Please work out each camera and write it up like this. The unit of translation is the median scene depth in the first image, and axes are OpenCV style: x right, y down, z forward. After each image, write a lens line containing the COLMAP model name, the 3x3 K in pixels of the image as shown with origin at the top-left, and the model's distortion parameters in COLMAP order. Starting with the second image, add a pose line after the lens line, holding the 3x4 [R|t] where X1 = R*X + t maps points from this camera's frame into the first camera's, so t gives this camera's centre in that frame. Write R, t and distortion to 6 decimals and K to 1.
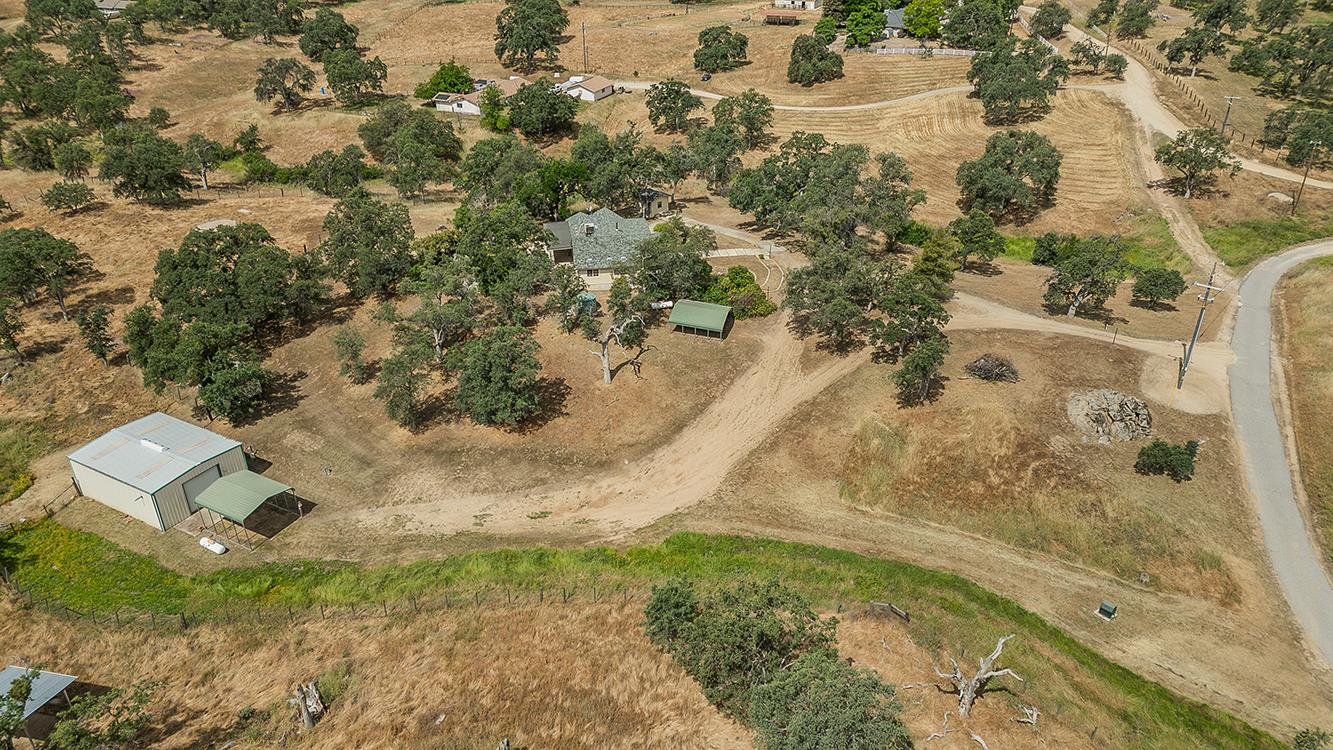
lens RADIAL K [[918.8, 0, 666.5], [0, 918.8, 375.0], [0, 0, 1]] dist [0.085939, -0.064650]
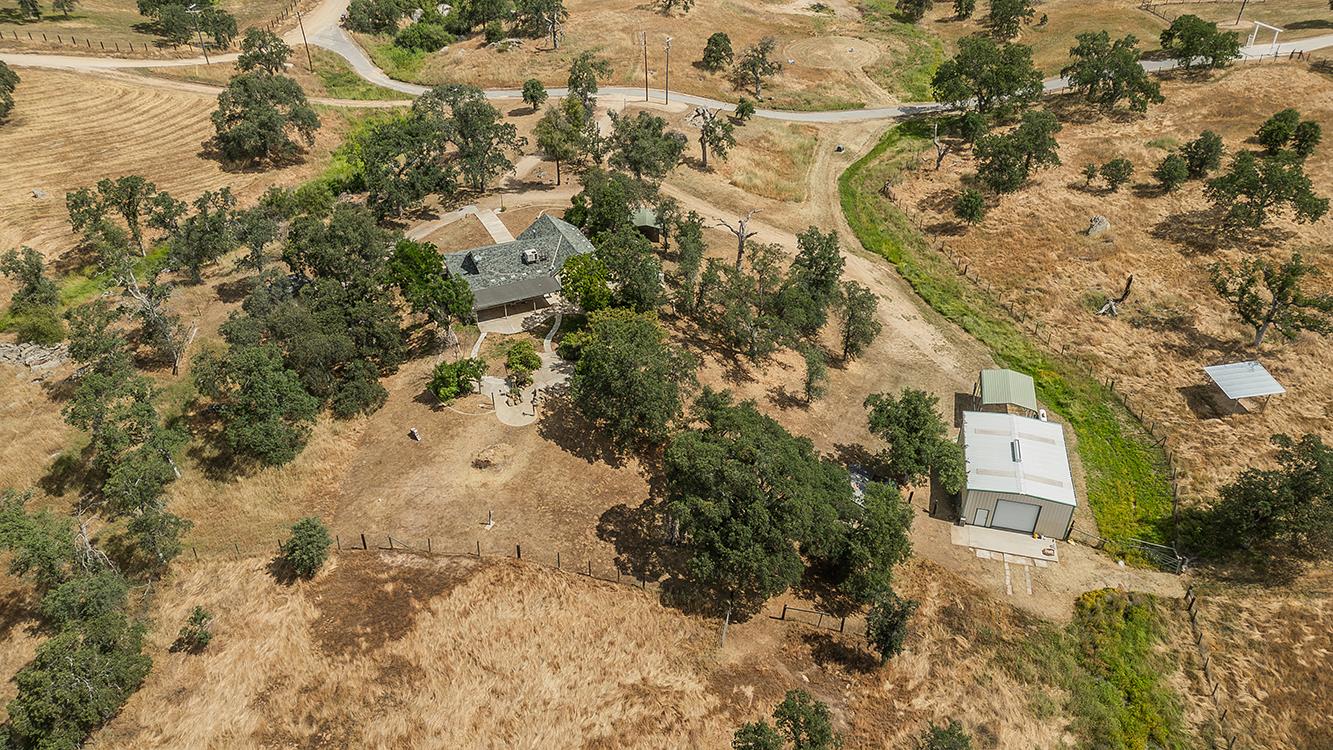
lens RADIAL K [[918.8, 0, 666.5], [0, 918.8, 375.0], [0, 0, 1]] dist [0.085939, -0.064650]
pose [[-0.270663, -0.535558, 0.799949, -1.252745], [0.474684, 0.648675, 0.594891, -0.775475], [-0.837506, 0.540738, 0.078649, 1.240824]]
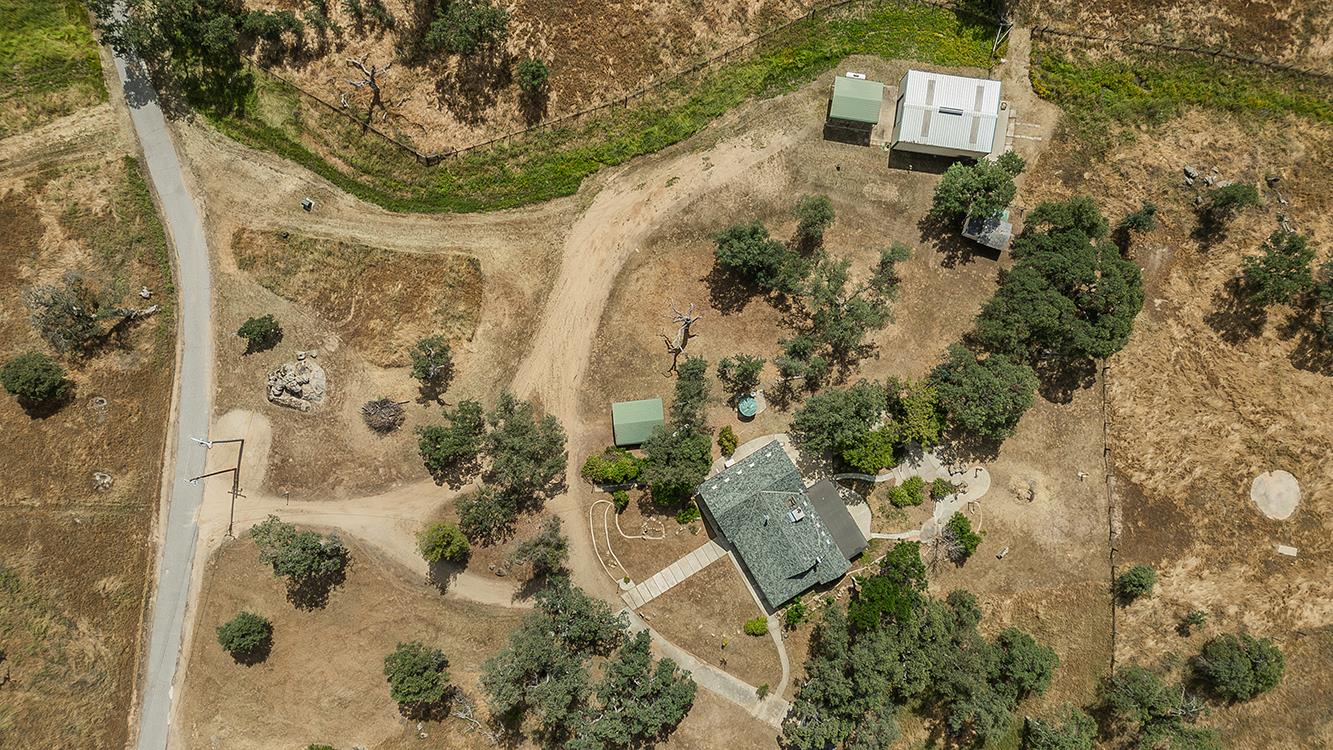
lens RADIAL K [[918.8, 0, 666.5], [0, 918.8, 375.0], [0, 0, 1]] dist [0.085939, -0.064650]
pose [[-0.930105, 0.367121, -0.011248, -0.001529], [-0.183790, -0.438685, 0.879646, -1.260161], [0.318002, 0.820231, 0.475496, 0.558165]]
